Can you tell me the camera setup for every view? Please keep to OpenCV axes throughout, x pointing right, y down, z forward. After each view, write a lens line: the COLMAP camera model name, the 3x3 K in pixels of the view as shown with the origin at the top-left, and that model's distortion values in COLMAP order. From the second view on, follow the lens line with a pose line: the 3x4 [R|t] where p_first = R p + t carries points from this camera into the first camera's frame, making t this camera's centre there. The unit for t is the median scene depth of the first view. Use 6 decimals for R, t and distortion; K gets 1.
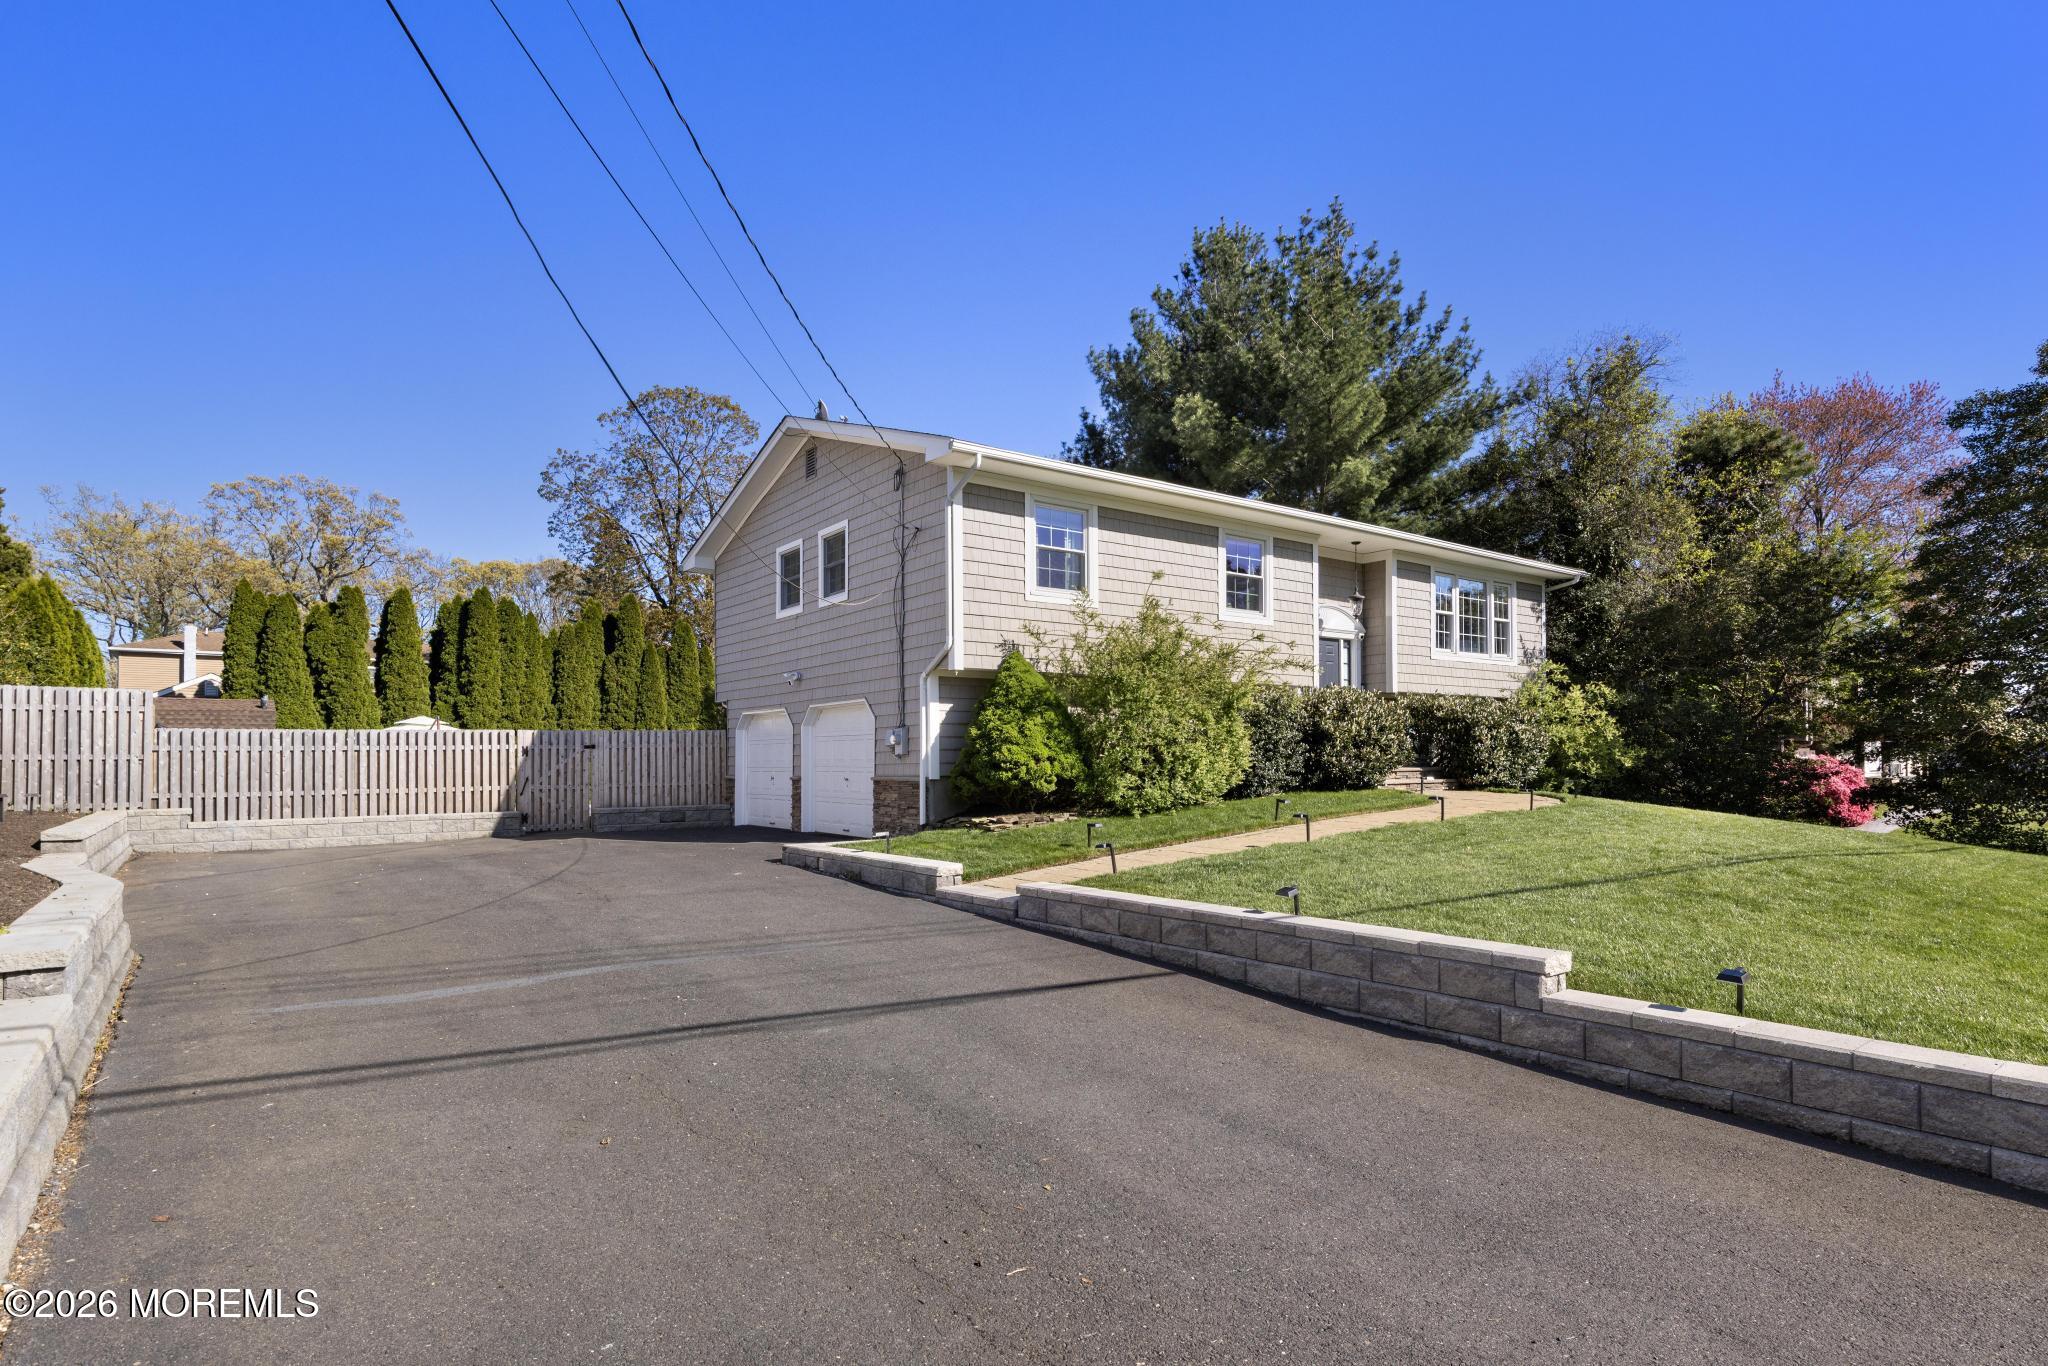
lens RADIAL K [[1078.0, 0, 1042.8], [0, 1078.0, 766.1], [0, 0, 1]] dist [0.006021, 0.000711]
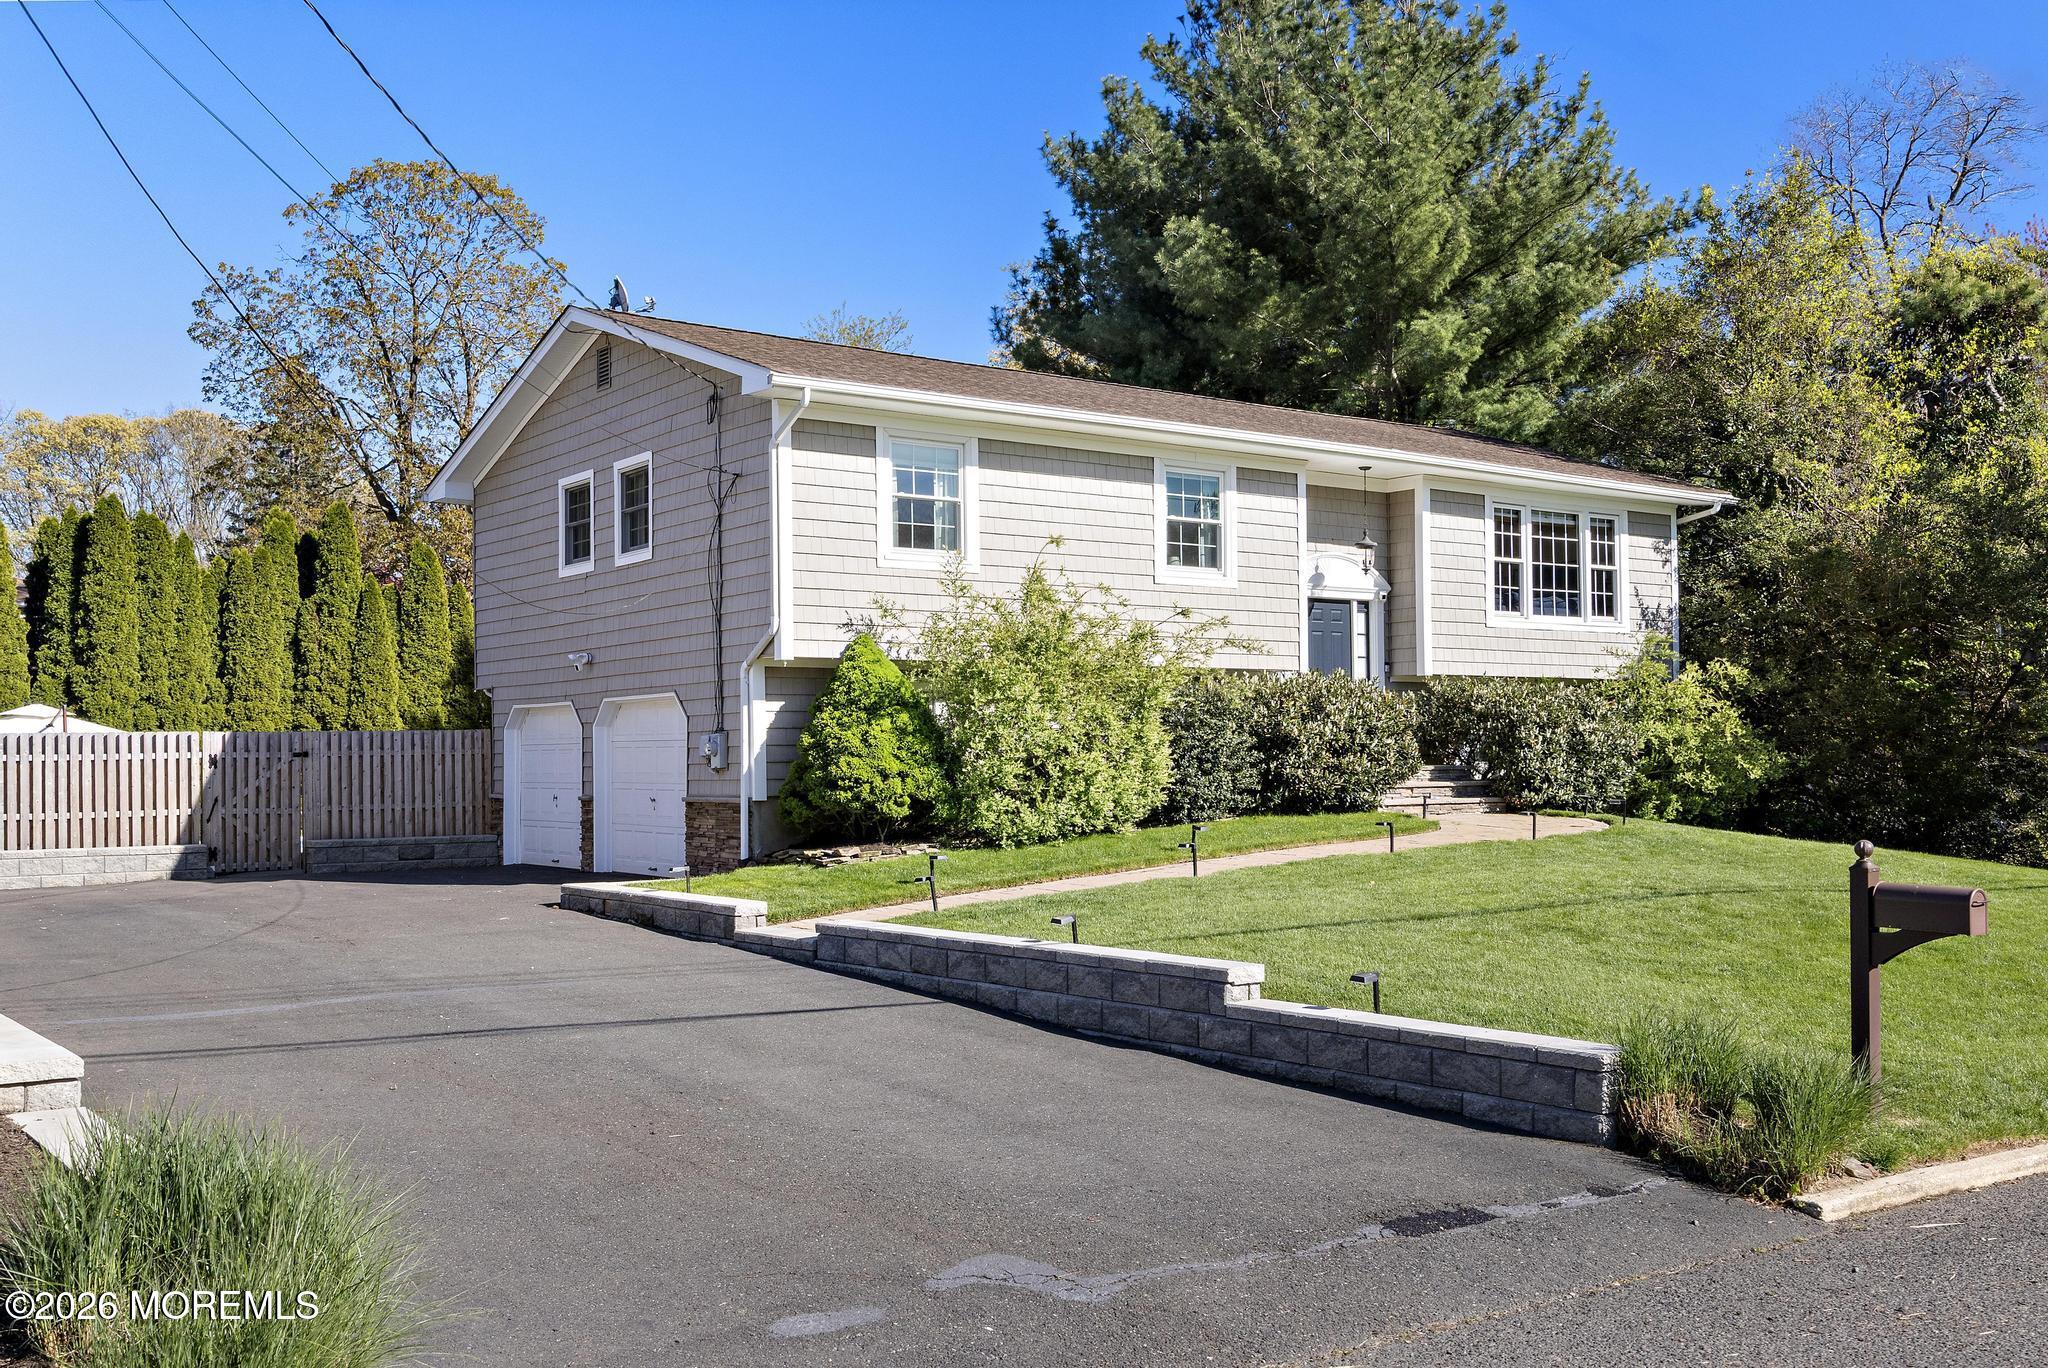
lens RADIAL K [[1936.3, 0, 1029.3], [0, 1936.3, 783.8], [0, 0, 1]] dist [0.008318, 0.000000]
pose [[0.999868, -0.001736, -0.016155, 0.084520], [0.001856, 0.999971, 0.007417, -0.007002], [0.016141, -0.007446, 0.999842, -0.279051]]
